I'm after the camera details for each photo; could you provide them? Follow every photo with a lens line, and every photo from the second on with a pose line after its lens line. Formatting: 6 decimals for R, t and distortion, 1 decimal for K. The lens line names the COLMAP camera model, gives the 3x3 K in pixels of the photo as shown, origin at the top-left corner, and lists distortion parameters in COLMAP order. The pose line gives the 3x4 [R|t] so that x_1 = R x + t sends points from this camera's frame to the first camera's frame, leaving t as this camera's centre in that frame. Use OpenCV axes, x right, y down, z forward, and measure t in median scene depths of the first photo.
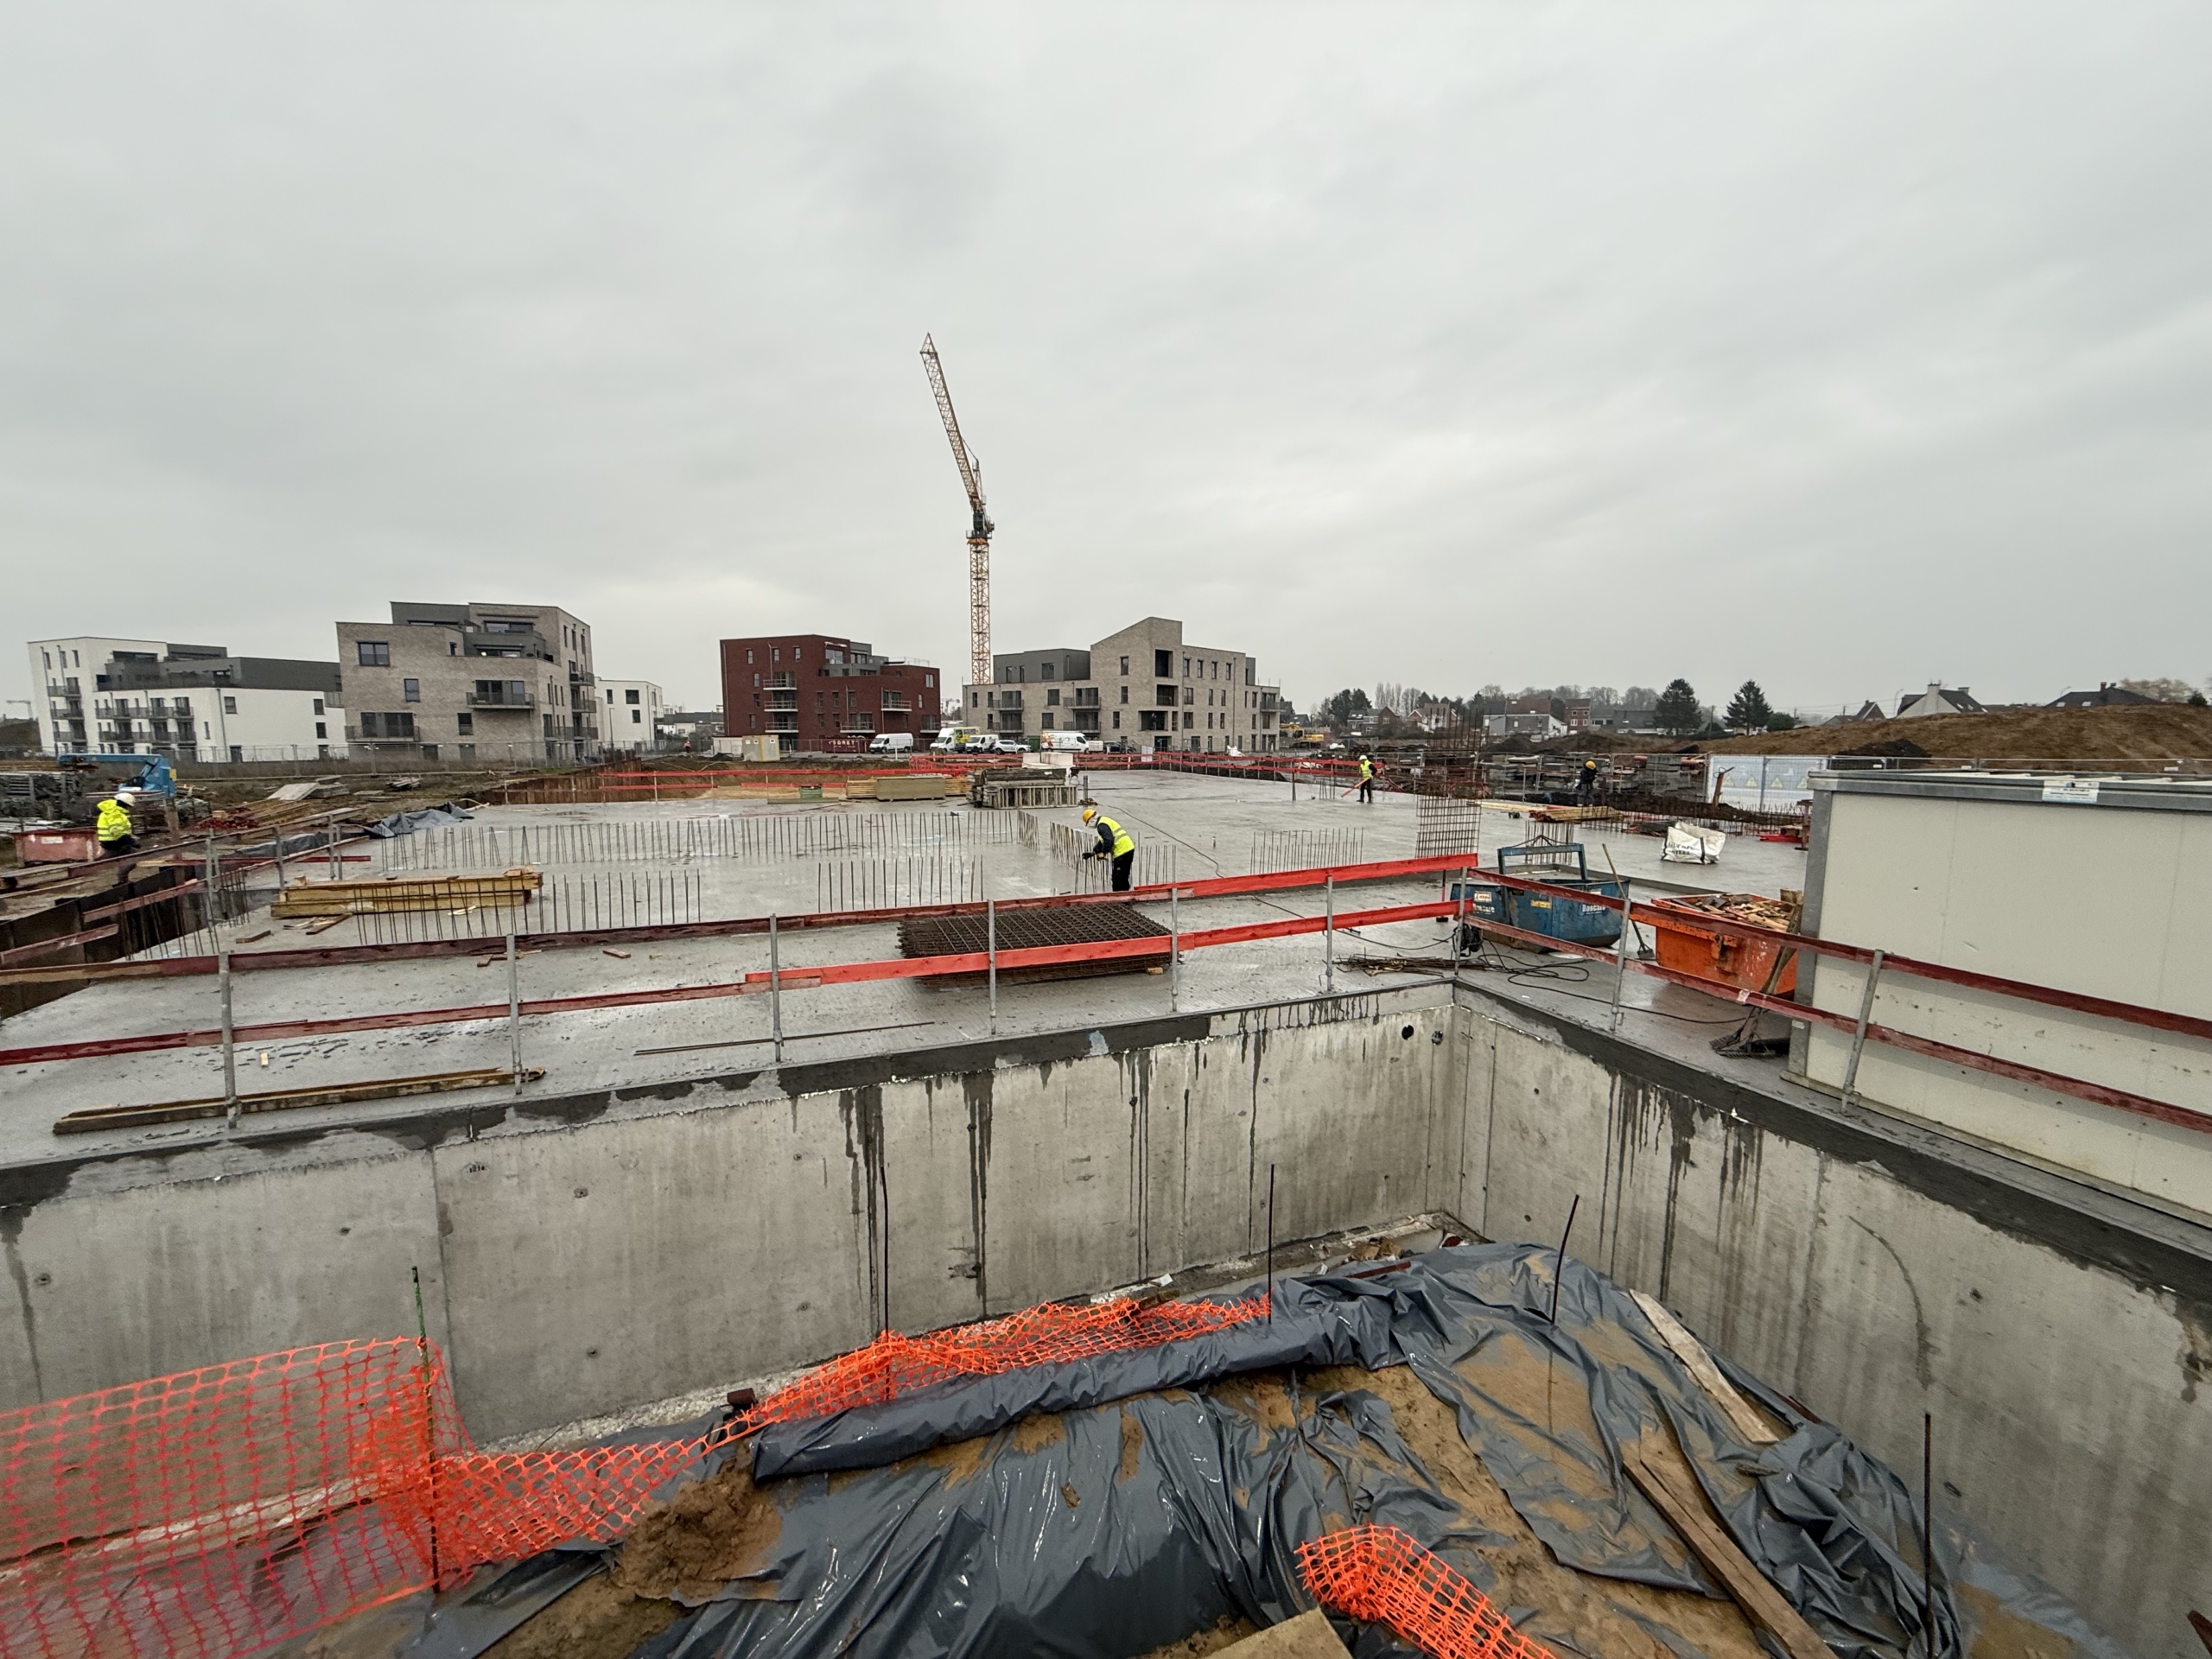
lens RADIAL K [[876.3, 0, 1106.2], [0, 876.3, 842.2], [0, 0, 1]] dist [0.001978, -0.000884]
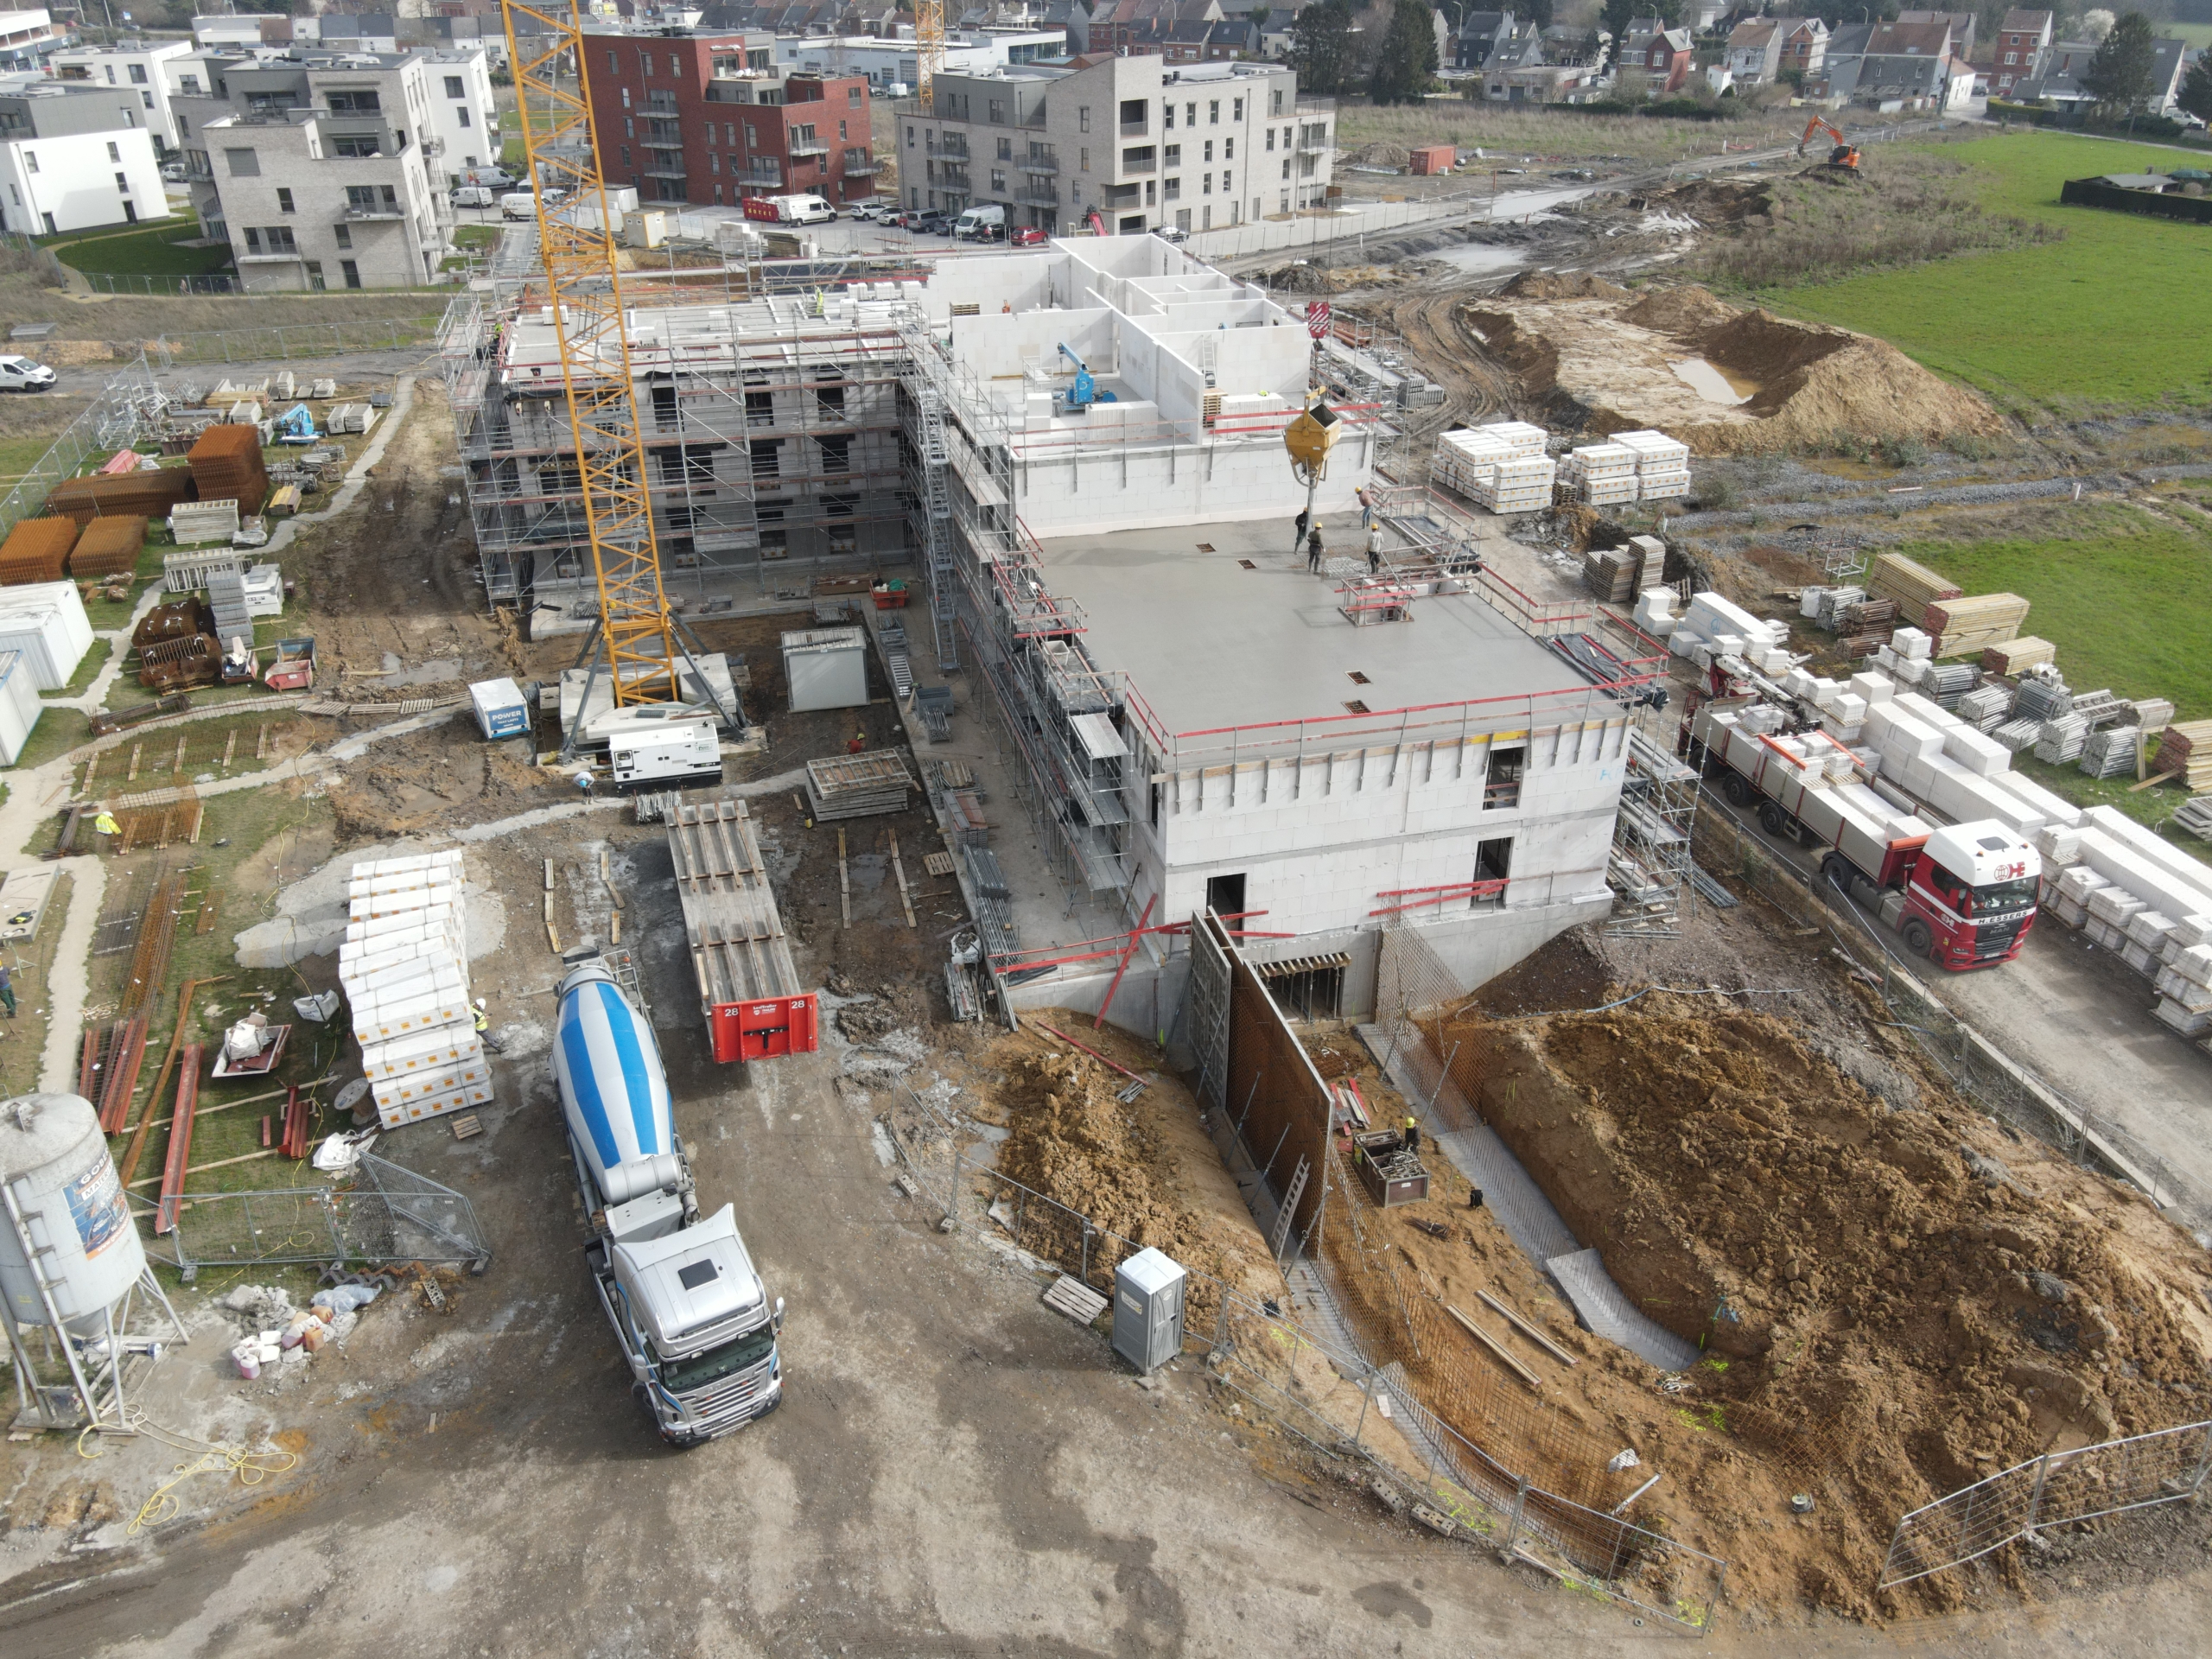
lens RADIAL K [[1640.7, 0, 1099.3], [0, 1640.7, 856.0], [0, 0, 1]] dist [0.009730, 0.003826]
pose [[0.993100, 0.053800, -0.104199, 0.221442], [-0.009758, 0.923381, 0.383760, -0.157771], [0.116862, -0.380095, 0.917535, -0.587534]]
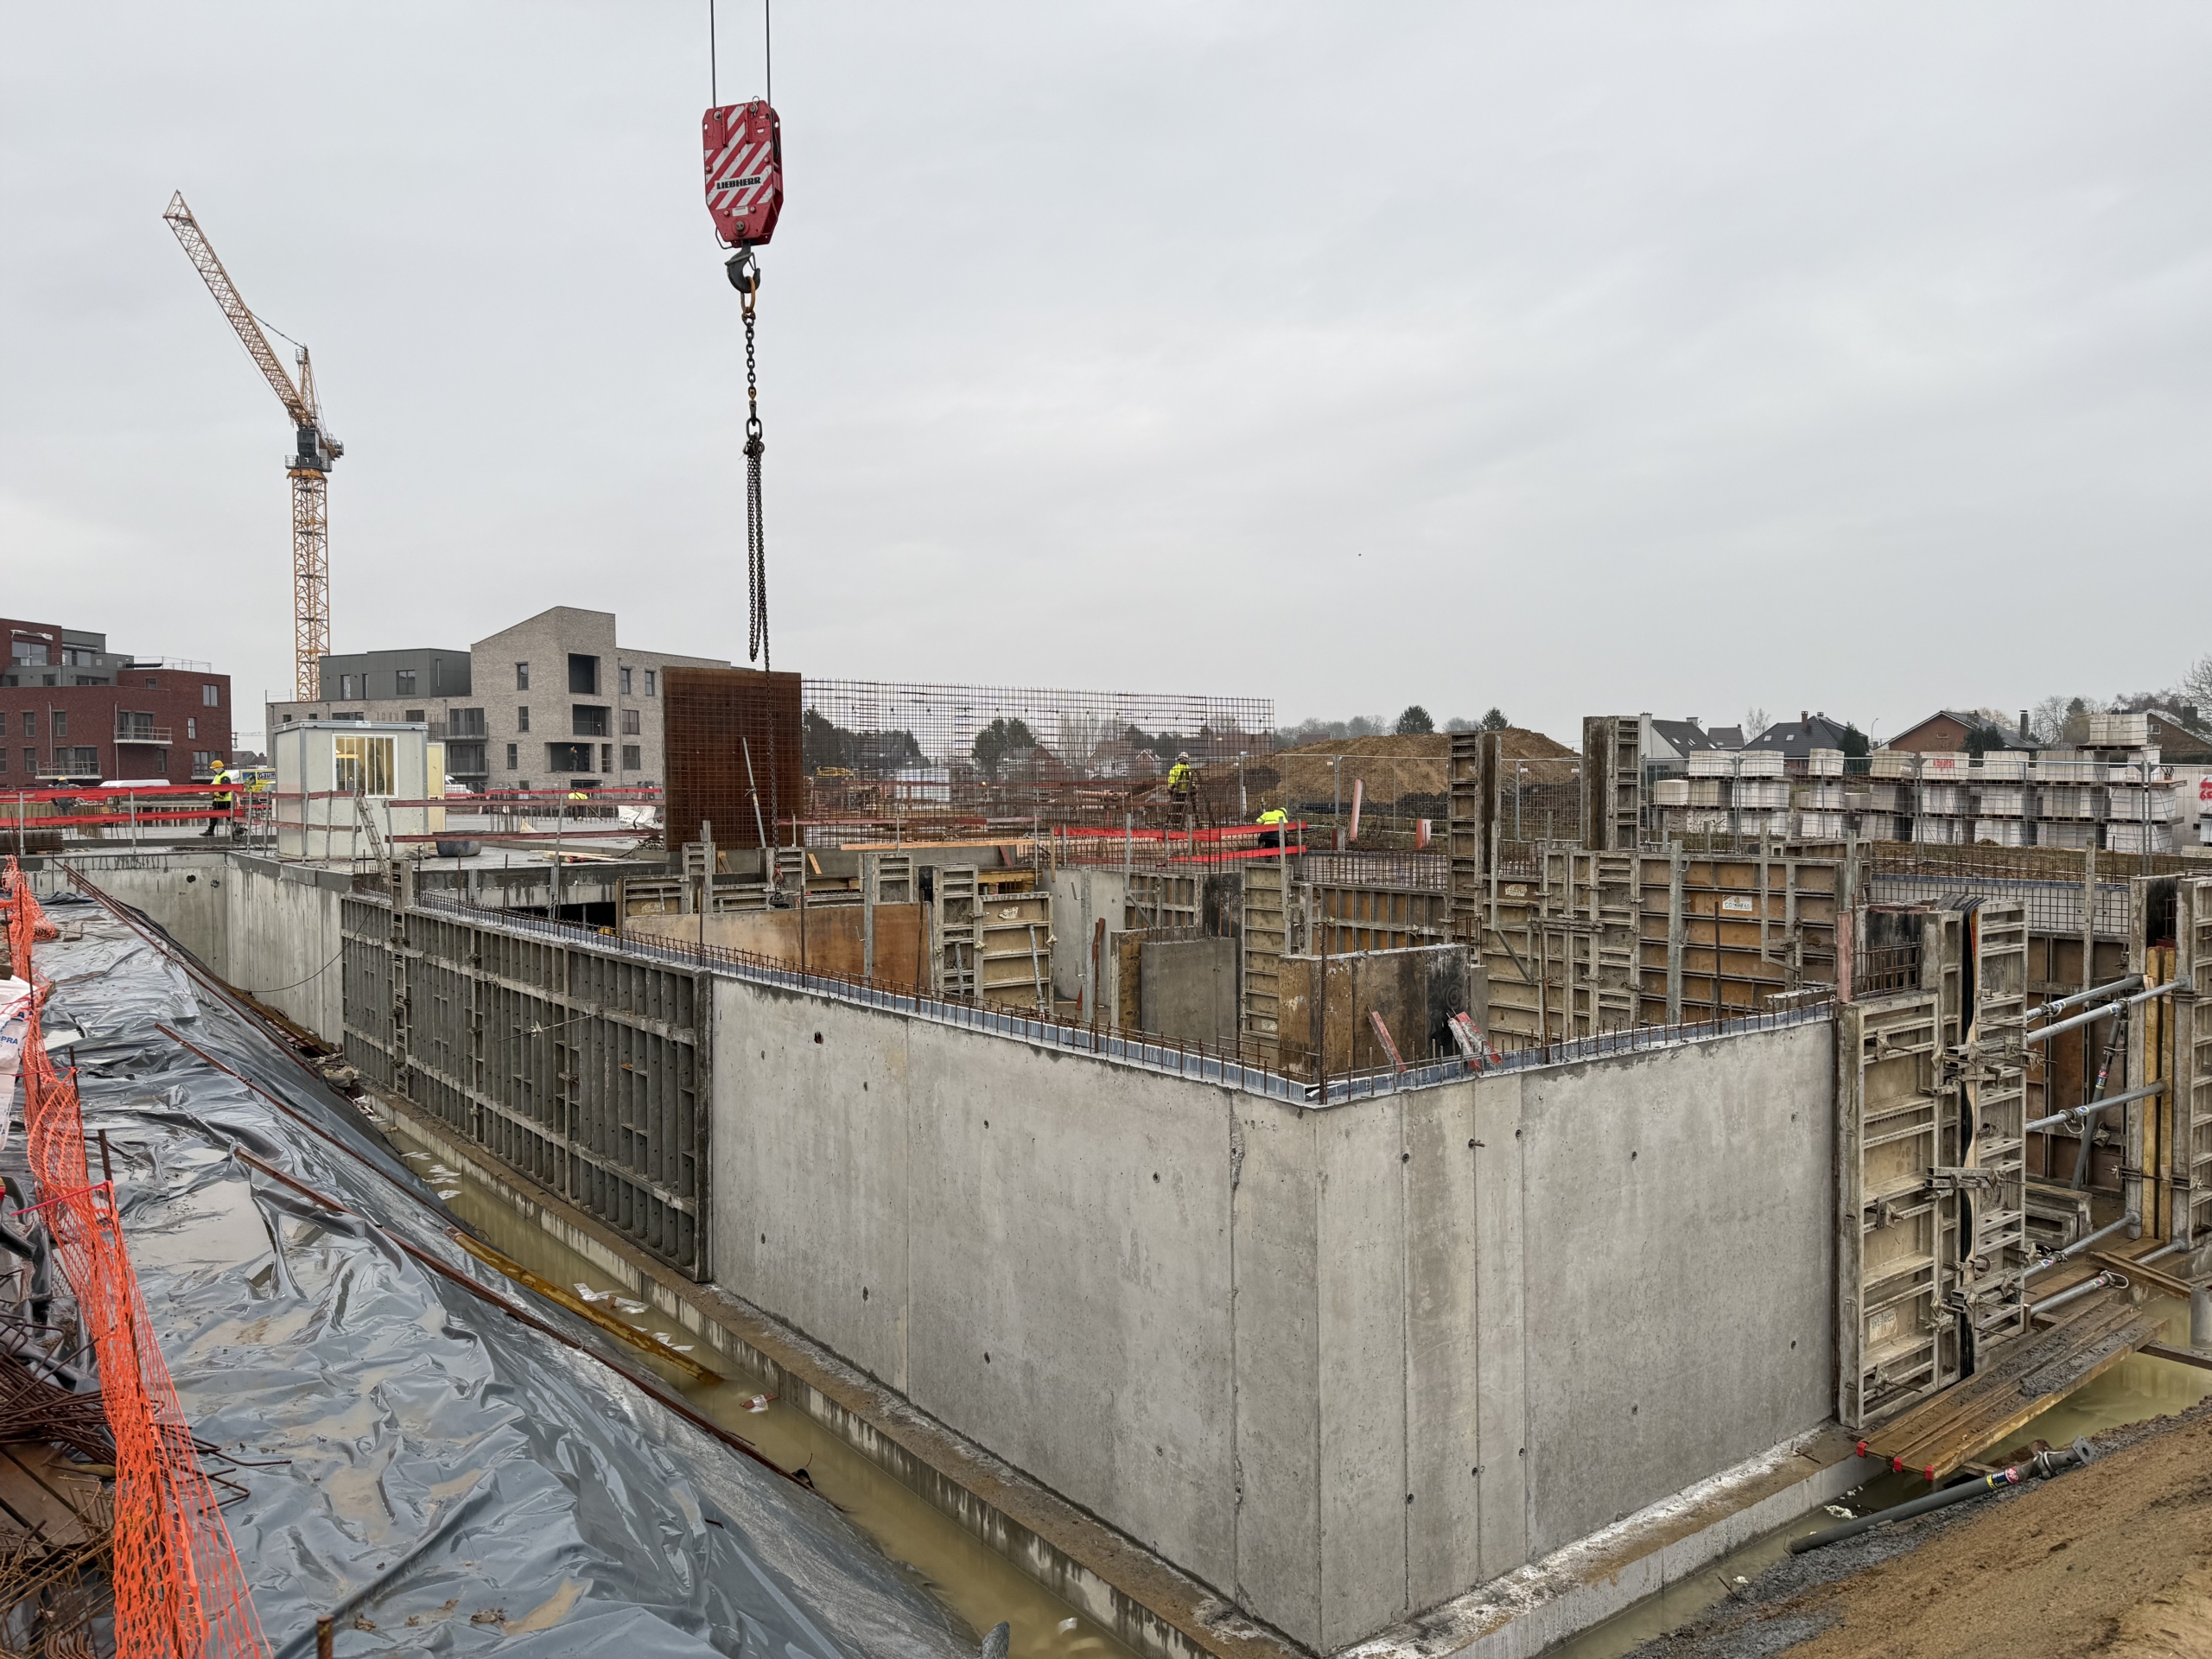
lens RADIAL K [[1545.5, 0, 1104.6], [0, 1545.5, 832.6], [0, 0, 1]] dist [0.087617, -0.106781]
pose [[0.962330, -0.012977, 0.271575, 0.123816], [0.039912, 0.994782, -0.093893, 0.048482], [-0.268939, 0.101195, 0.957826, -0.256983]]
